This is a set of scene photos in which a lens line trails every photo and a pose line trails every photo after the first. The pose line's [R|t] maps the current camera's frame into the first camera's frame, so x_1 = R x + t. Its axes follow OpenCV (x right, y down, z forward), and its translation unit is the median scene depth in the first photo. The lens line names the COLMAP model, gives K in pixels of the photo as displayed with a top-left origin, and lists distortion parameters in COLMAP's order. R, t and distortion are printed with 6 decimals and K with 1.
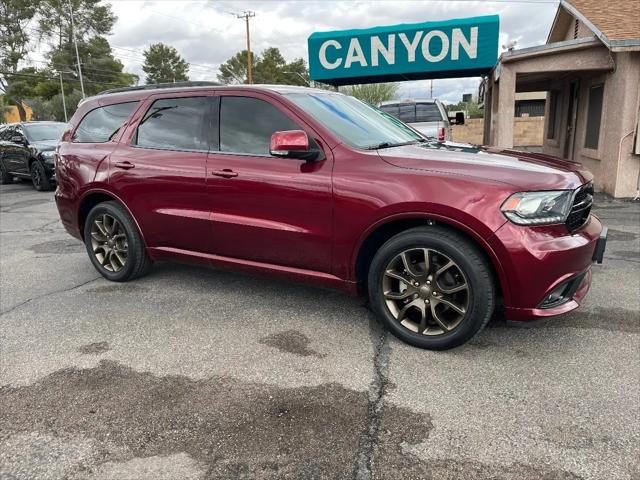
lens RADIAL K [[486.8, 0, 320.0], [0, 486.8, 240.0], [0, 0, 1]] dist [0.071582, -0.099819]
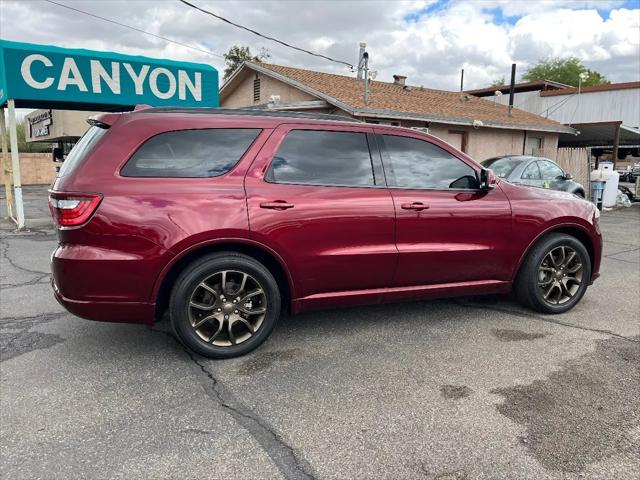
lens RADIAL K [[488.8, 0, 326.0], [0, 488.8, 239.9], [0, 0, 1]] dist [0.075821, -0.112674]
pose [[0.596177, -0.095289, 0.797178, -0.567638], [0.153890, 0.988083, 0.003021, -0.047046], [-0.787966, 0.120877, 0.603736, 0.249177]]
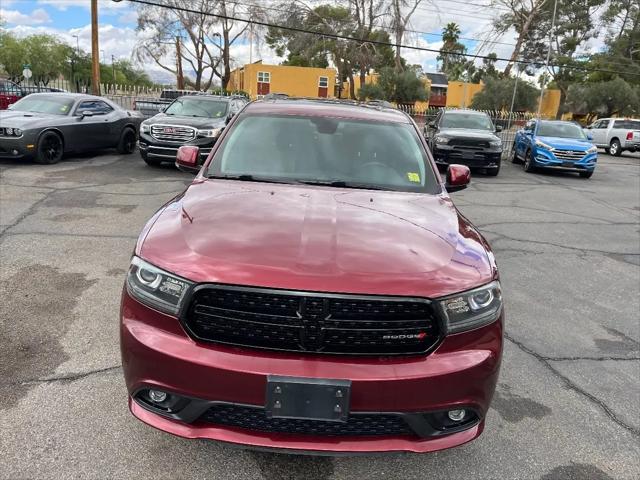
lens RADIAL K [[486.8, 0, 320.0], [0, 486.8, 240.0], [0, 0, 1]] dist [0.071582, -0.099819]
pose [[0.521880, 0.297751, -0.799366, 0.428398], [-0.276123, 0.945615, 0.171955, -0.121651], [0.807092, 0.130983, 0.575714, 0.270842]]
